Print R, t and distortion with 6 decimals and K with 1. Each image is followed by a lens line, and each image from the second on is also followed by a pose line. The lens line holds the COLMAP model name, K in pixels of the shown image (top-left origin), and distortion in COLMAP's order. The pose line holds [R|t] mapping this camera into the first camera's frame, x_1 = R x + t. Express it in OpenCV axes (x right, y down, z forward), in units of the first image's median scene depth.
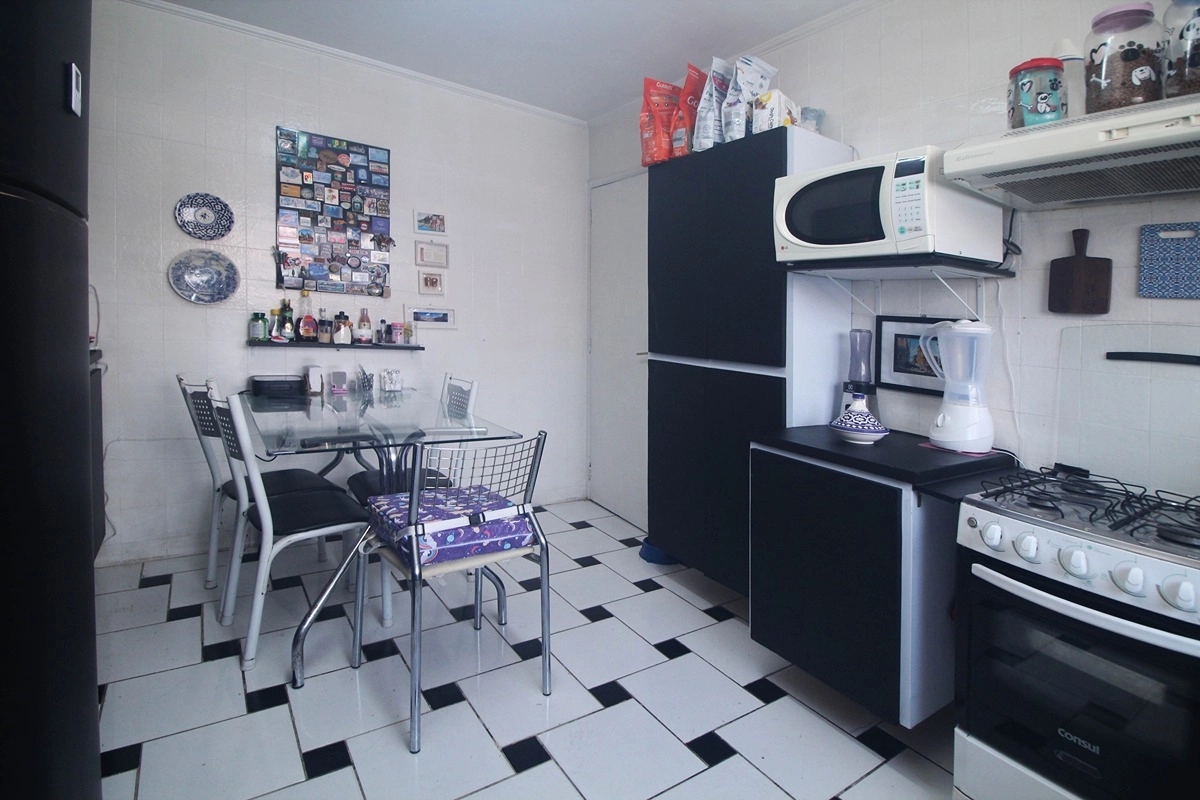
lens RADIAL K [[594.7, 0, 601.4], [0, 594.7, 354.1], [0, 0, 1]] dist [0.000264, -0.000034]
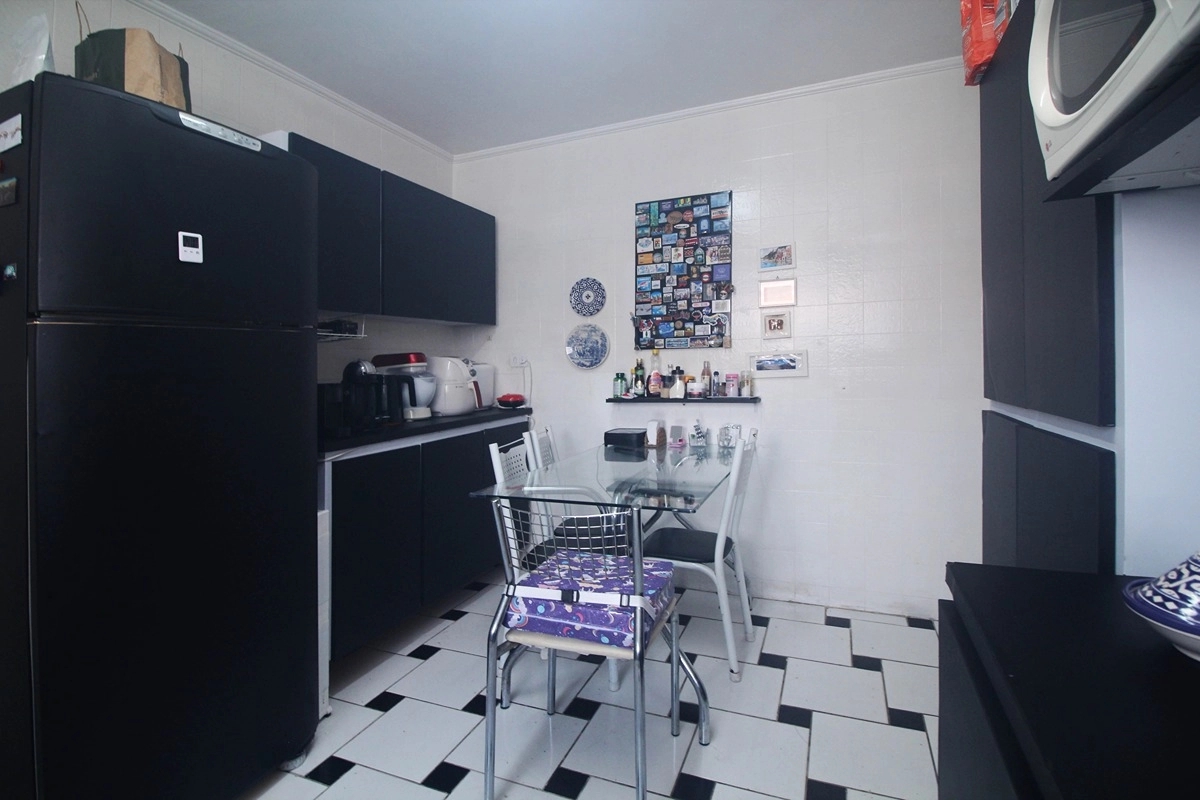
lens RADIAL K [[592.2, 0, 605.4], [0, 592.2, 400.7], [0, 0, 1]] dist [-0.000300, -0.015498]
pose [[0.532024, -0.024664, -0.846370, 0.344428], [0.012126, 0.999695, -0.021510, 0.006464], [0.846643, 0.001181, 0.532161, 0.358738]]
